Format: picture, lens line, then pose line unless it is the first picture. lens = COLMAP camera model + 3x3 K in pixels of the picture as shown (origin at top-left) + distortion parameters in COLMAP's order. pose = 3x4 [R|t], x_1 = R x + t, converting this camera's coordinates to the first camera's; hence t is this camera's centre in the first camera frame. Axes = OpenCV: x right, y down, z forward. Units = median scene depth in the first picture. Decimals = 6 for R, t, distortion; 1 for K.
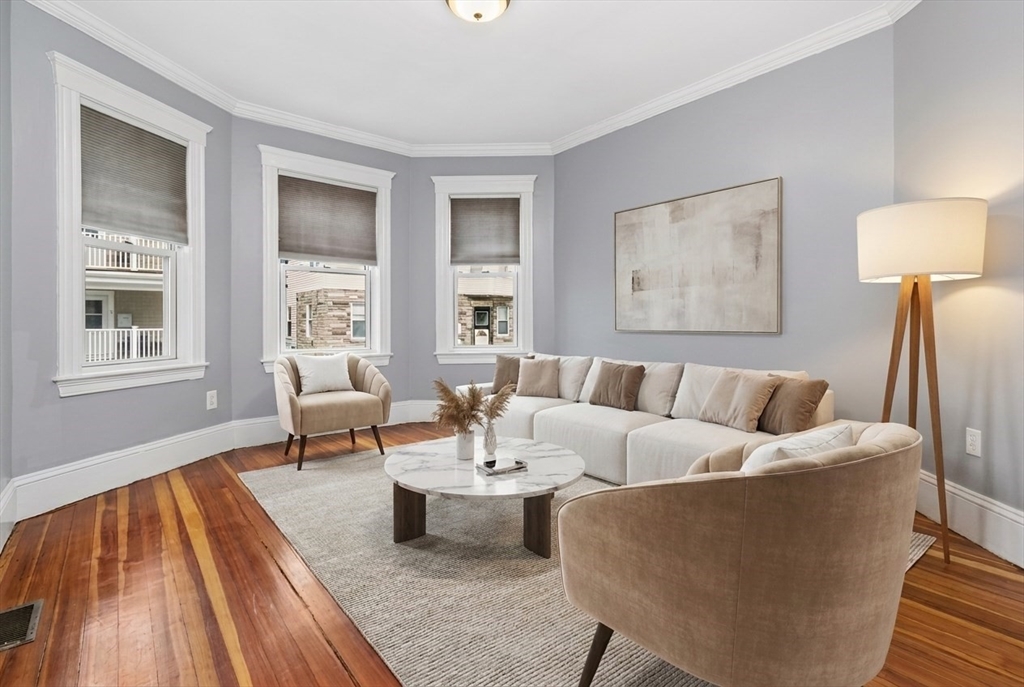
lens RADIAL K [[479.1, 0, 510.8], [0, 479.1, 329.7], [0, 0, 1]] dist [0.003584, 0.000041]
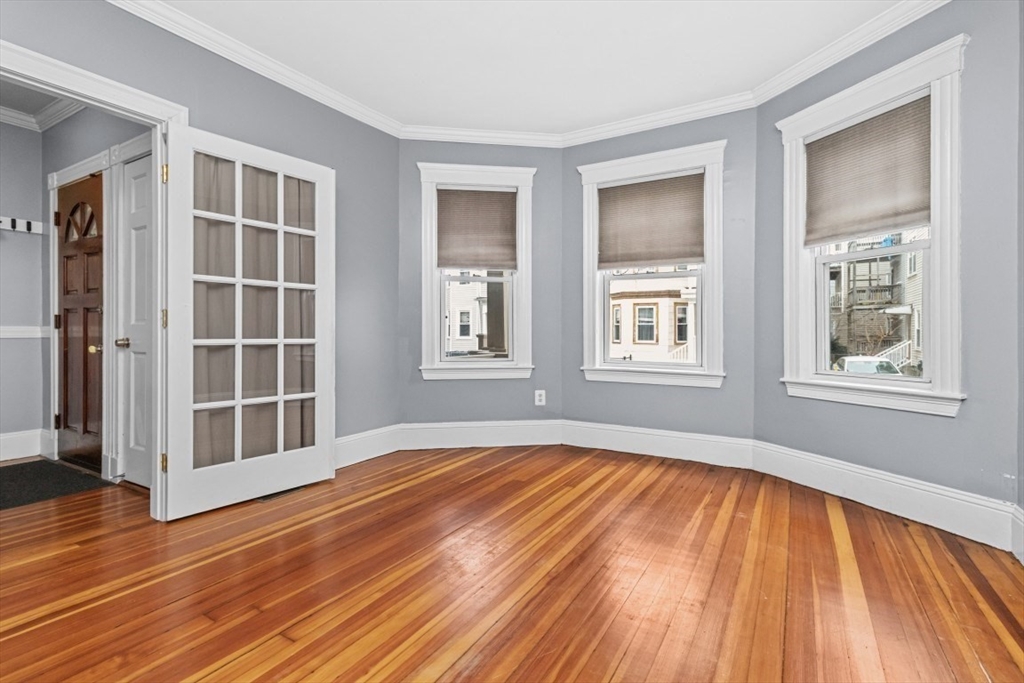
lens RADIAL K [[479.1, 0, 510.8], [0, 479.1, 327.7], [0, 0, 1]] dist [0.003584, 0.000041]
pose [[0.333604, -0.003516, -0.942707, 0.446263], [-0.020904, 0.999720, -0.011126, -0.010980], [0.942482, 0.023418, 0.333437, 0.510914]]
